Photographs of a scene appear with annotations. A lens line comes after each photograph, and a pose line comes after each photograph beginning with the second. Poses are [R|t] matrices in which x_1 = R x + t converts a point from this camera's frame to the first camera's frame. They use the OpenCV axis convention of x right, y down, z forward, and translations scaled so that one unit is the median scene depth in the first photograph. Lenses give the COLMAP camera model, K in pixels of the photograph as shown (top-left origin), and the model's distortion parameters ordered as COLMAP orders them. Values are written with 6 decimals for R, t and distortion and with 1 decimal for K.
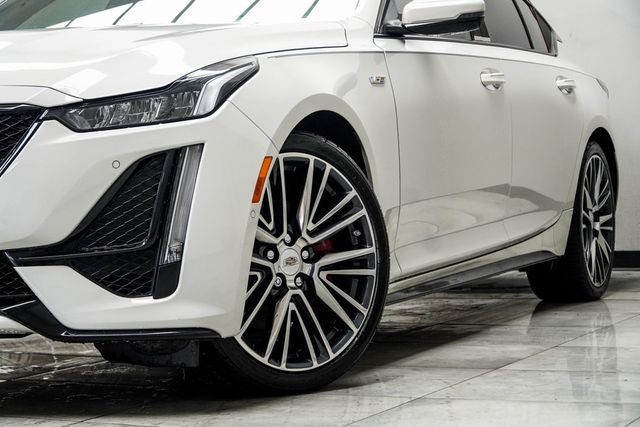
lens RADIAL K [[1745.5, 0, 320.0], [0, 1745.5, 213.5], [0, 0, 1]] dist [-0.625780, 0.441135]
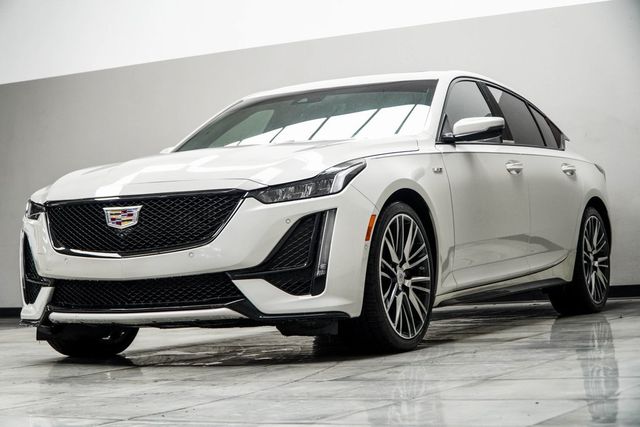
lens RADIAL K [[1383.4, 0, 320.0], [0, 1383.4, 213.5], [0, 0, 1]] dist [-0.395545, 0.015932]
pose [[0.996905, -0.037475, -0.069103, 0.013165], [0.033878, 0.998046, -0.052502, 0.037065], [0.070936, 0.049999, 0.996227, -0.393982]]
